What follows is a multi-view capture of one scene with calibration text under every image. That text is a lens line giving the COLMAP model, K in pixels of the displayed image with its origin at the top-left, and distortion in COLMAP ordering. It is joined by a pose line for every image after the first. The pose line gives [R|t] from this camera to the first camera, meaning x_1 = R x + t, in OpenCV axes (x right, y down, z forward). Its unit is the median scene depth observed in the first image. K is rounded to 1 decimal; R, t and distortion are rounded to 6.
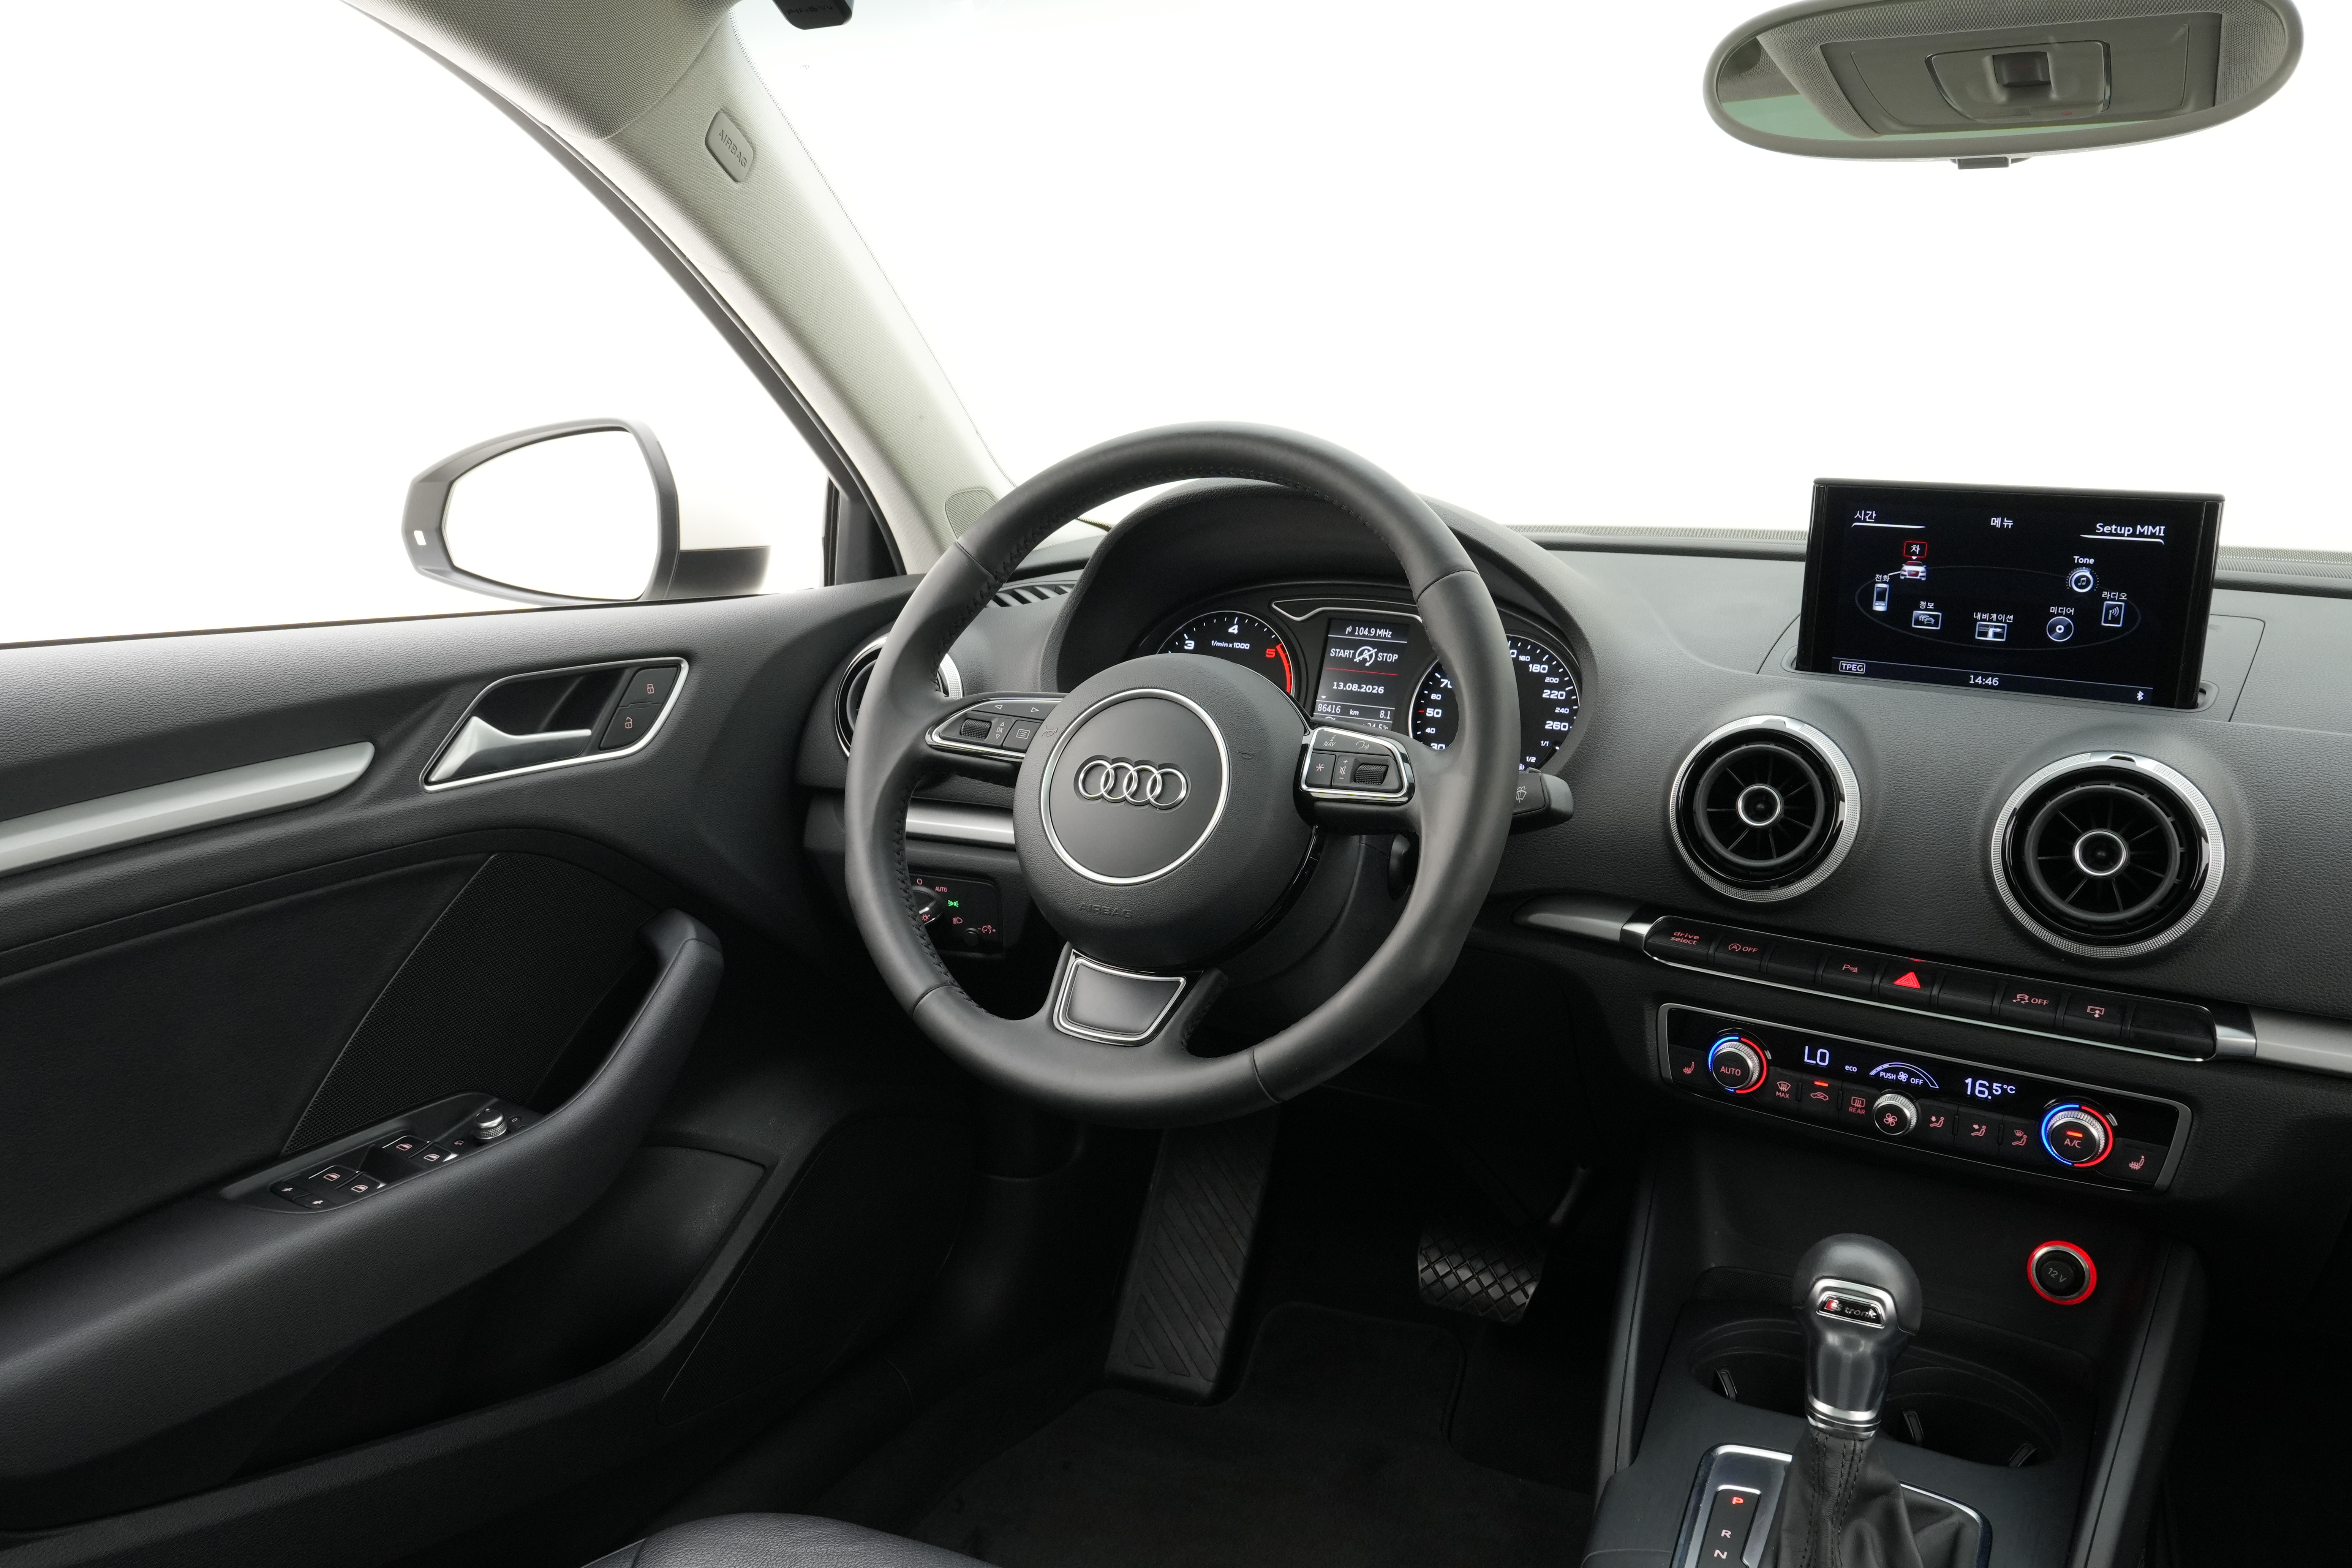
lens RADIAL K [[1808.8, 0, 1176.0], [0, 1808.8, 784.0], [0, 0, 1]] dist [-0.016837, 0.037696]
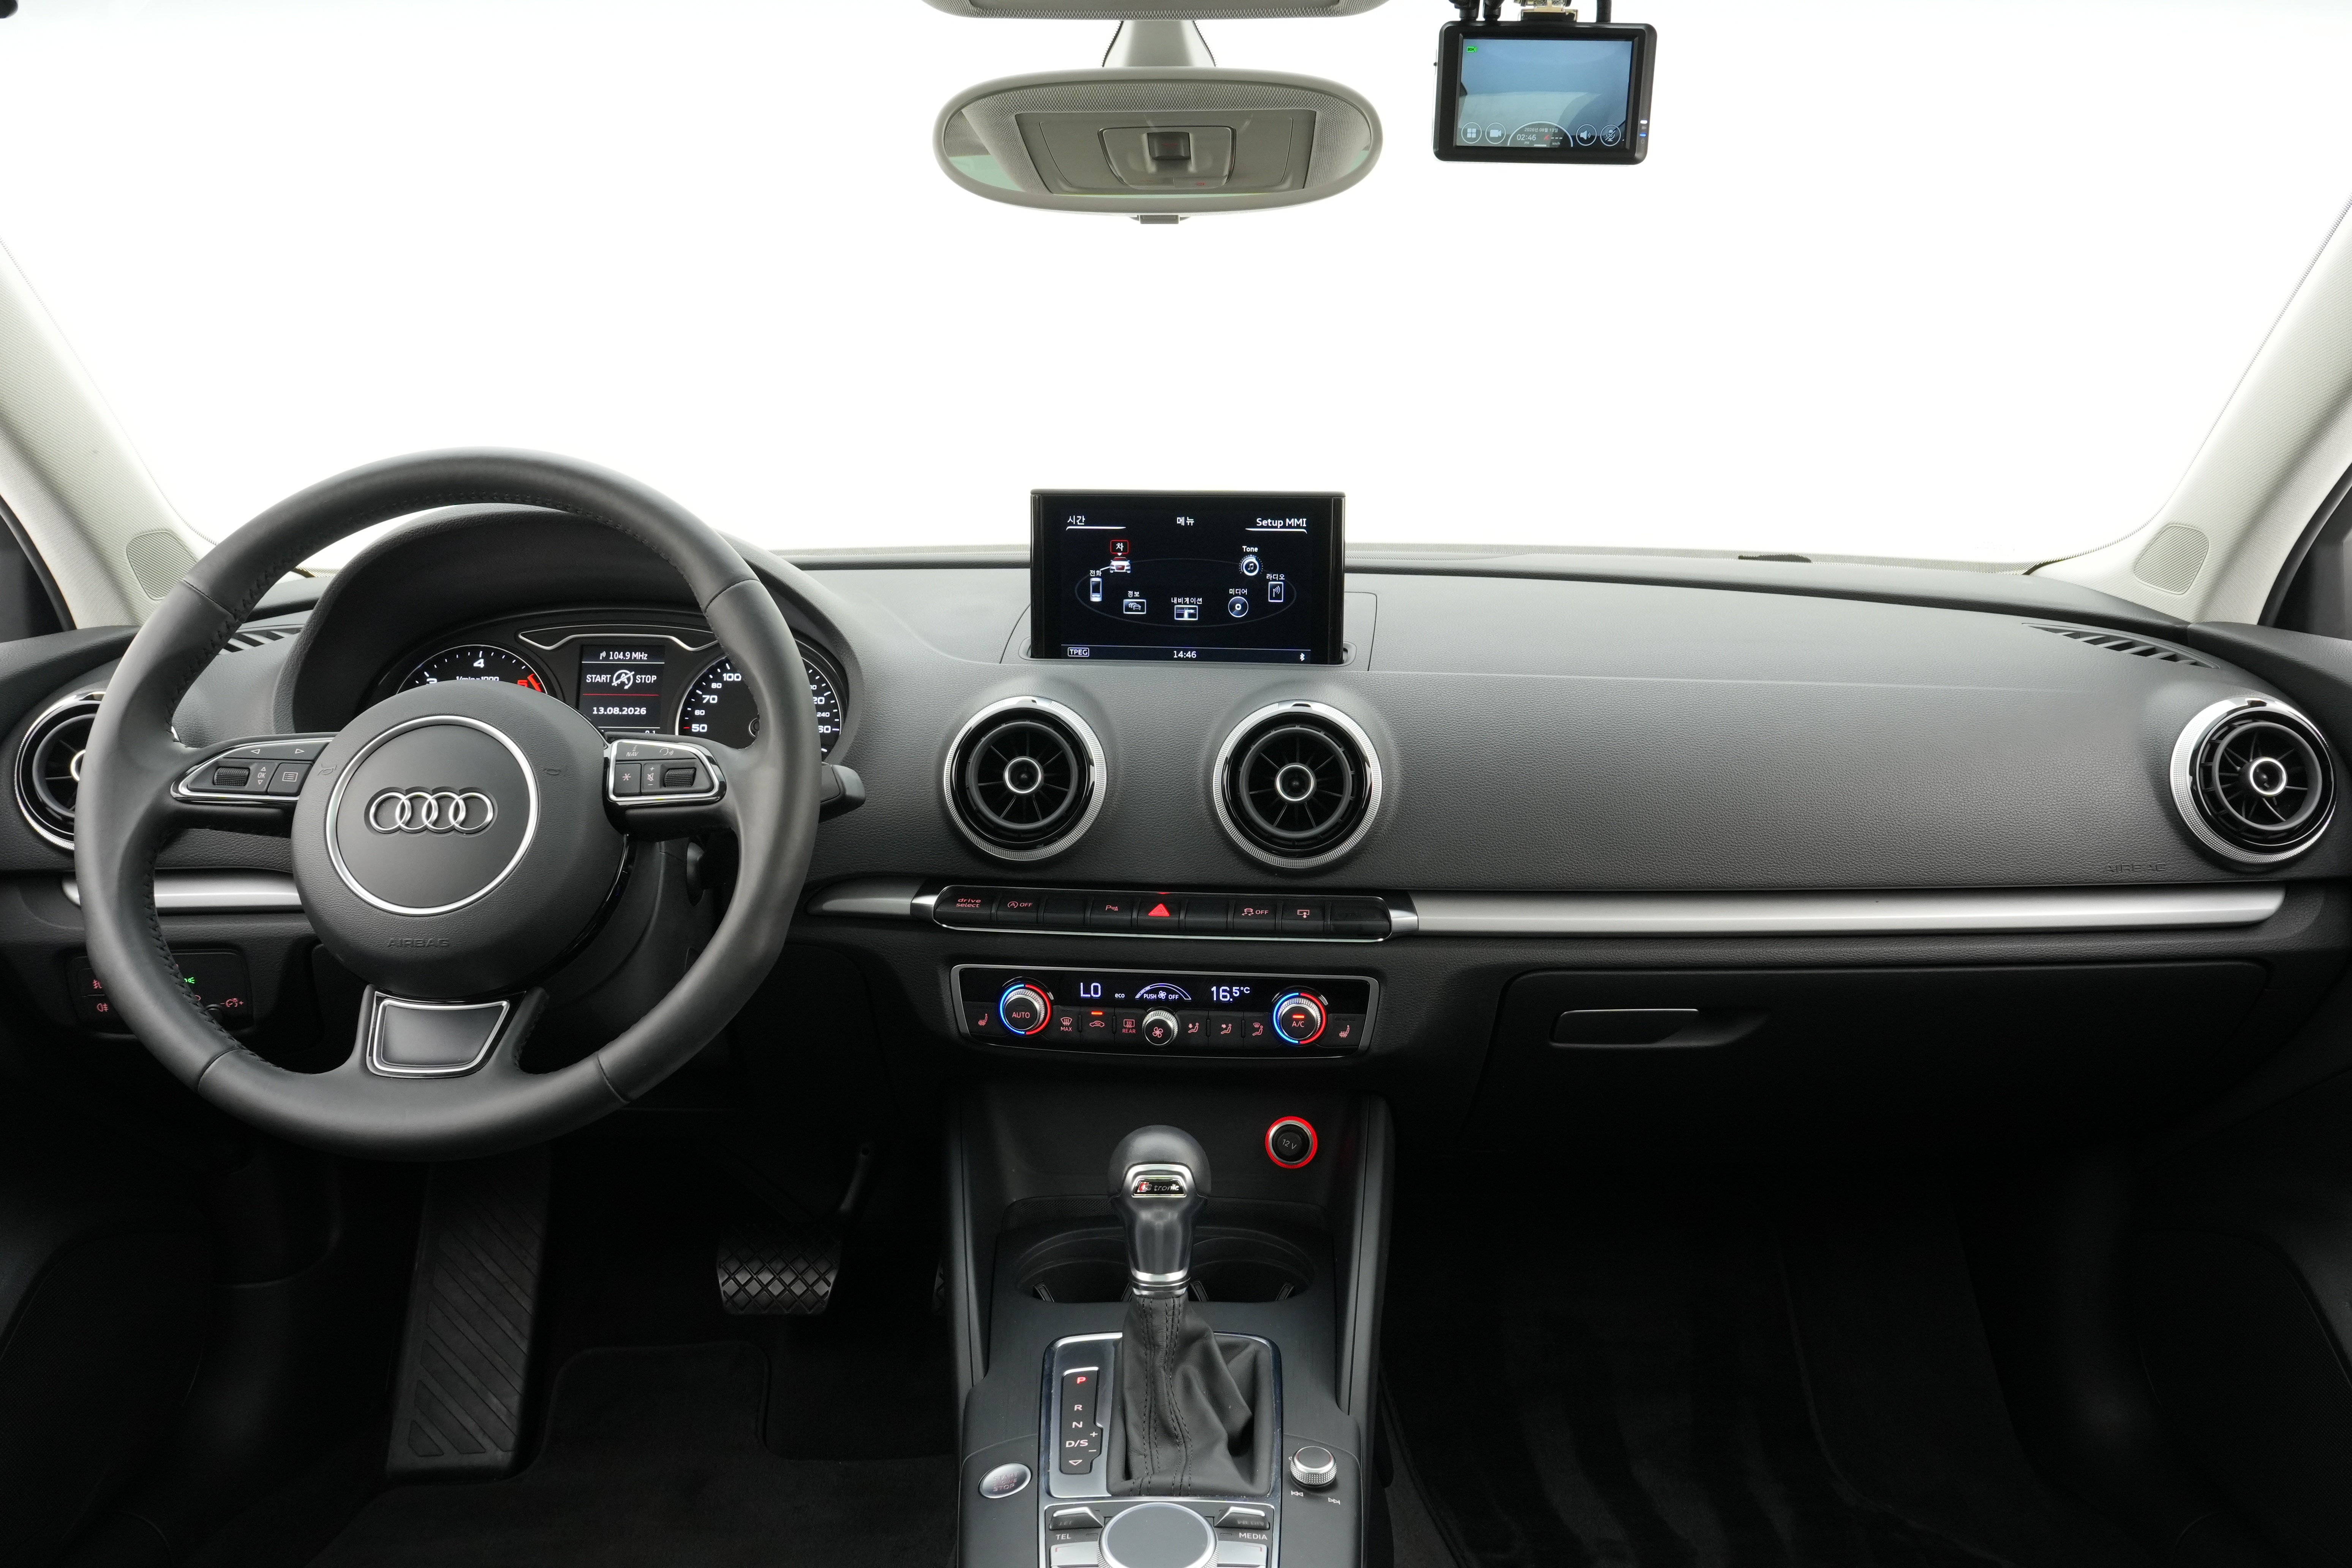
lens RADIAL K [[1808.8, 0, 1176.0], [0, 1808.8, 784.0], [0, 0, 1]] dist [-0.016837, 0.037696]
pose [[0.890853, -0.096348, 0.443957, -0.095641], [0.108134, 0.994136, -0.001234, 0.028882], [-0.441235, 0.049106, 0.896047, -0.058879]]
